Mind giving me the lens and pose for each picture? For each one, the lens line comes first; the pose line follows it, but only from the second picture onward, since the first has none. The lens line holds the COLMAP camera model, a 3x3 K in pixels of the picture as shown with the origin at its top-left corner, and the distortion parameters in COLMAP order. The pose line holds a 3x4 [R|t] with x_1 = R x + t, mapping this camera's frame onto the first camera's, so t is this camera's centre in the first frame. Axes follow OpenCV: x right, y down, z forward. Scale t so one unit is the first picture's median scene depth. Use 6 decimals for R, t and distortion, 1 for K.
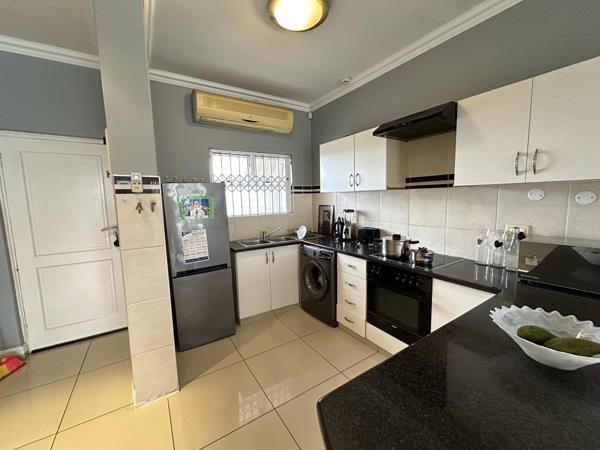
lens RADIAL K [[238.3, 0, 301.7], [0, 238.3, 222.0], [0, 0, 1]] dist [-0.003692, -0.000760]
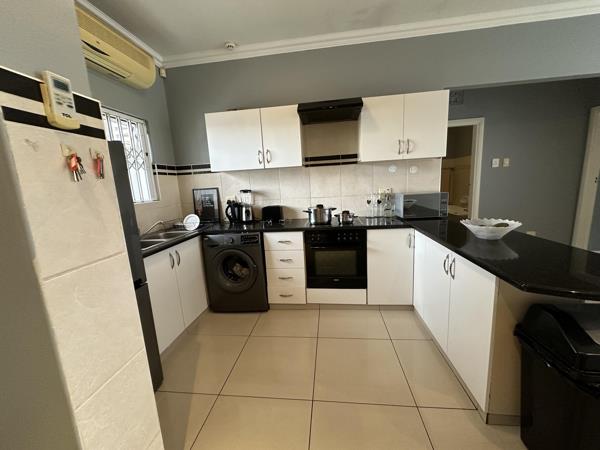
lens RADIAL K [[238.3, 0, 295.9], [0, 238.3, 223.2], [0, 0, 1]] dist [-0.003692, -0.000760]
pose [[0.650098, -0.137256, 0.747351, -0.502802], [0.116661, 0.989918, 0.080326, 0.032197], [-0.750841, 0.034967, 0.659557, 0.296737]]
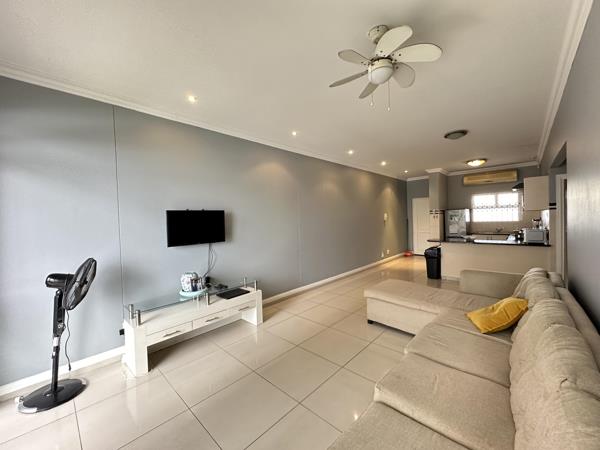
lens RADIAL K [[238.3, 0, 299.3], [0, 238.3, 225.4], [0, 0, 1]] dist [-0.003692, -0.000760]
pose [[0.249949, 0.033921, -0.967665, 0.817599], [-0.072908, 0.997208, 0.016124, 0.054401], [0.965510, 0.066521, 0.251724, -0.700074]]
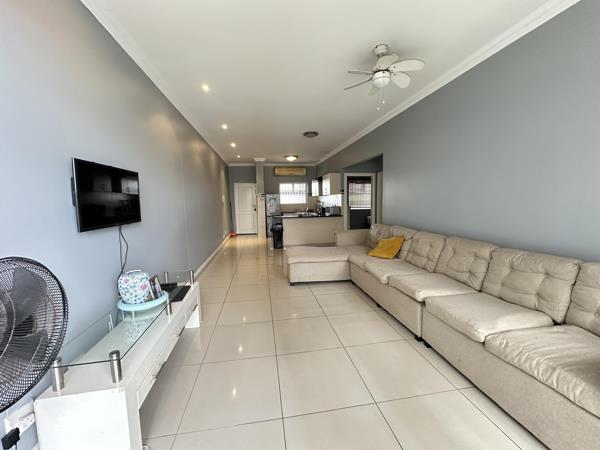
lens RADIAL K [[238.3, 0, 297.2], [0, 238.3, 225.3], [0, 0, 1]] dist [-0.003692, -0.000760]
pose [[0.916584, 0.033848, -0.398406, 0.591479], [-0.029781, 0.999422, 0.016394, 0.106886], [0.398731, -0.003162, 0.917063, -0.965914]]
